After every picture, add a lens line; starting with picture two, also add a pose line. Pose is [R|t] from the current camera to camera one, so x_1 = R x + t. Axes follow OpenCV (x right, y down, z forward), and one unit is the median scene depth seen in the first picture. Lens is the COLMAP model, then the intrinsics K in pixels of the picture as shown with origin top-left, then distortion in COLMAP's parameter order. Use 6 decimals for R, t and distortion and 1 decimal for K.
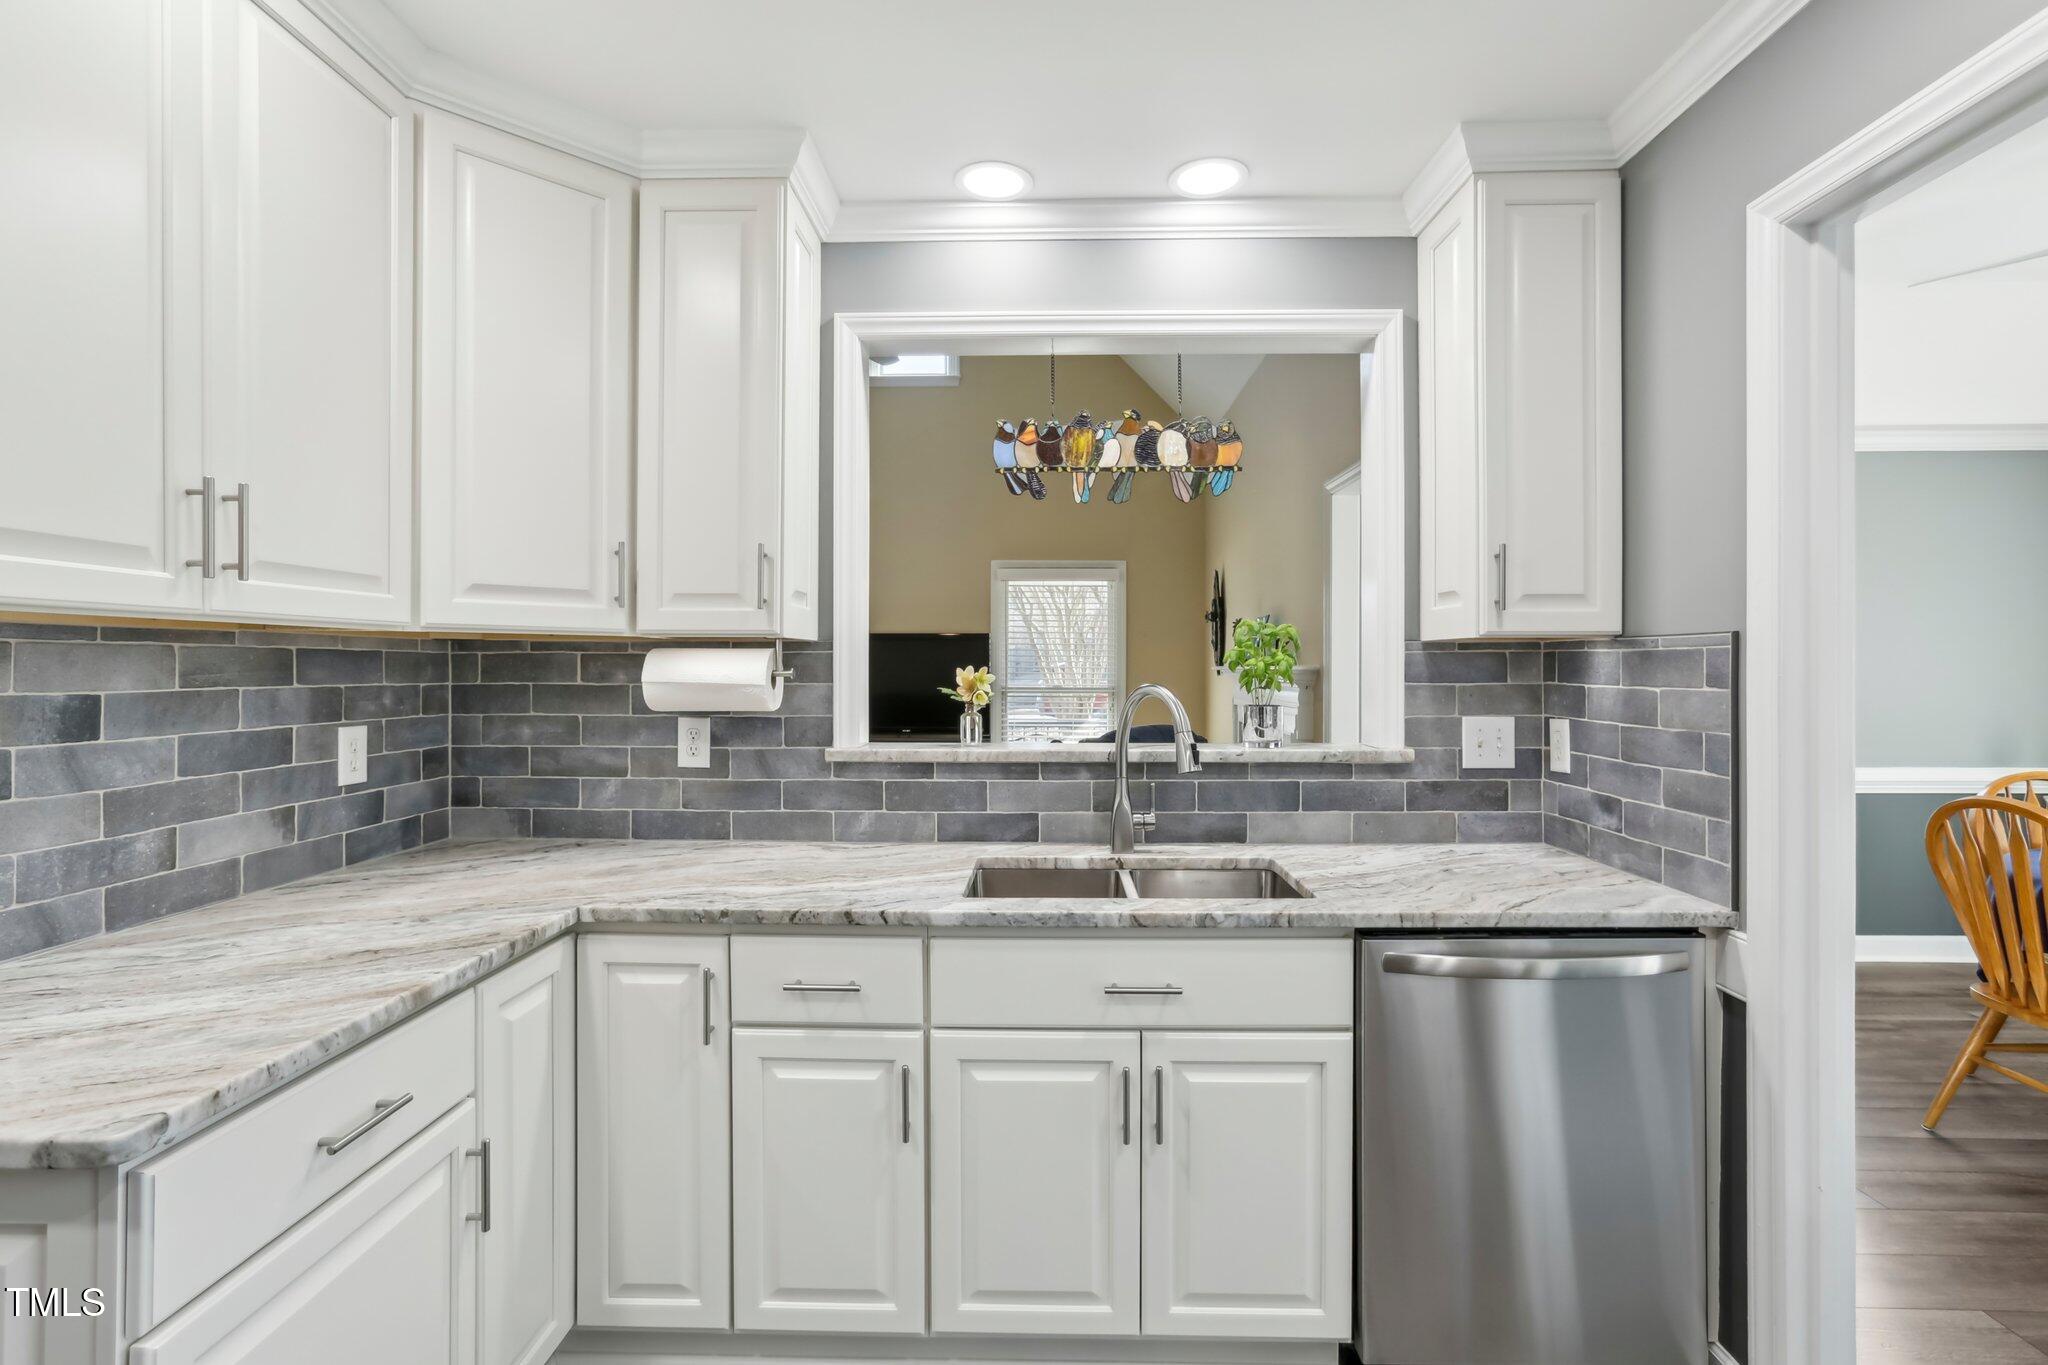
lens RADIAL K [[961.5, 0, 1029.9], [0, 961.5, 674.2], [0, 0, 1]] dist [-0.023380, 0.013585]
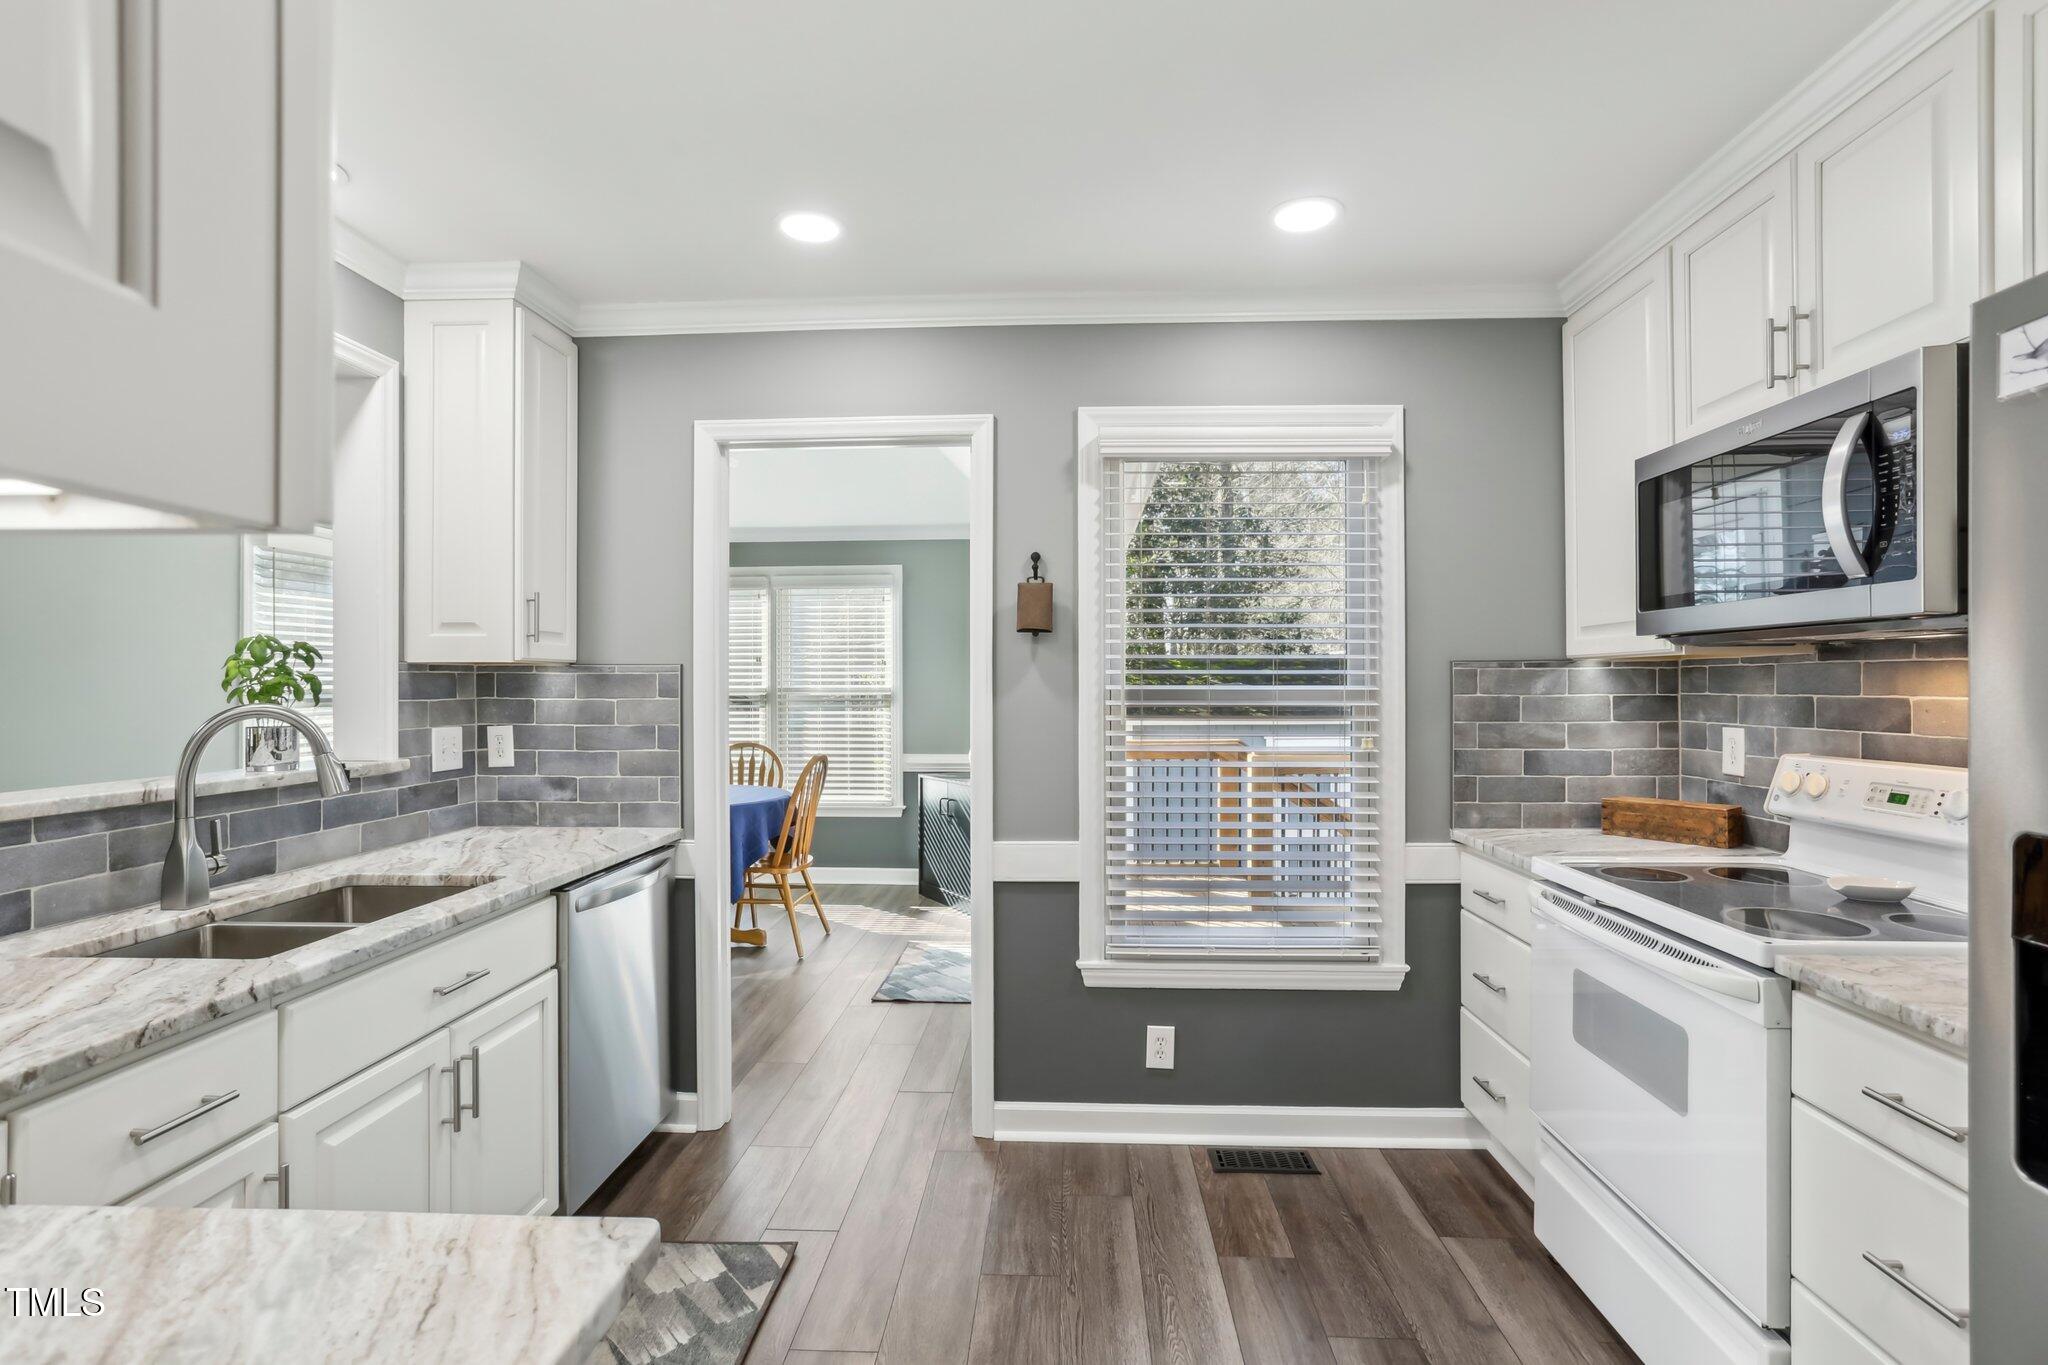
lens RADIAL K [[961.5, 0, 1027.0], [0, 961.5, 693.7], [0, 0, 1]] dist [-0.023380, 0.013585]
pose [[0.030371, -0.007780, 0.999508, -0.738568], [0.008530, 0.999935, 0.007524, -0.000075], [-0.999502, 0.008297, 0.030436, 0.257478]]
